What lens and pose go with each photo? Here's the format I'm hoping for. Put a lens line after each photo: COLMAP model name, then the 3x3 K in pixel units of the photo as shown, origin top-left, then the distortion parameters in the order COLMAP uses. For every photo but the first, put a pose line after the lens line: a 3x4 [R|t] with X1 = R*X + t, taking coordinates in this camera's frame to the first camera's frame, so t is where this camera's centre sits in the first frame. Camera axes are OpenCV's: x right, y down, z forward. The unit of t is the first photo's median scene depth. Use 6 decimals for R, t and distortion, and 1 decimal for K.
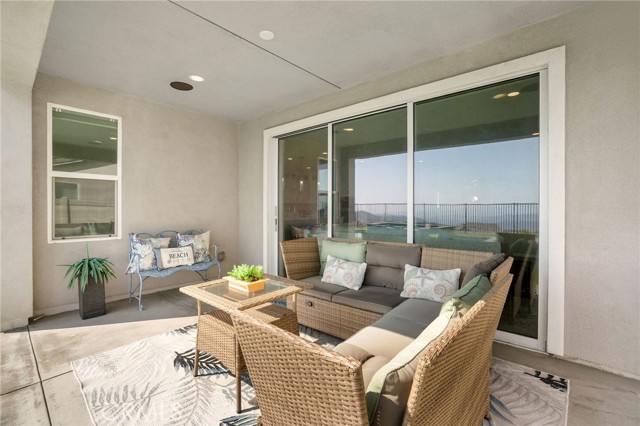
lens RADIAL K [[295.3, 0, 320.0], [0, 295.3, 213.0], [0, 0, 1]] dist [-0.037962, -0.000033]
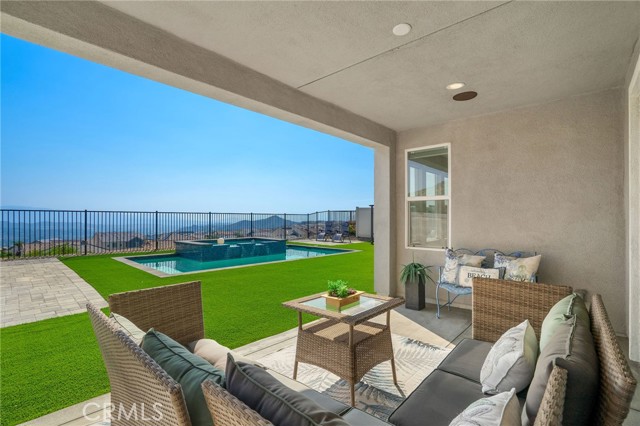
lens RADIAL K [[295.3, 0, 320.0], [0, 295.3, 213.0], [0, 0, 1]] dist [-0.037962, -0.000033]
pose [[-0.028480, -0.025862, -0.999260, 0.458809], [-0.028032, 0.999293, -0.025064, -0.016527], [0.999201, 0.027298, -0.029185, 0.536821]]
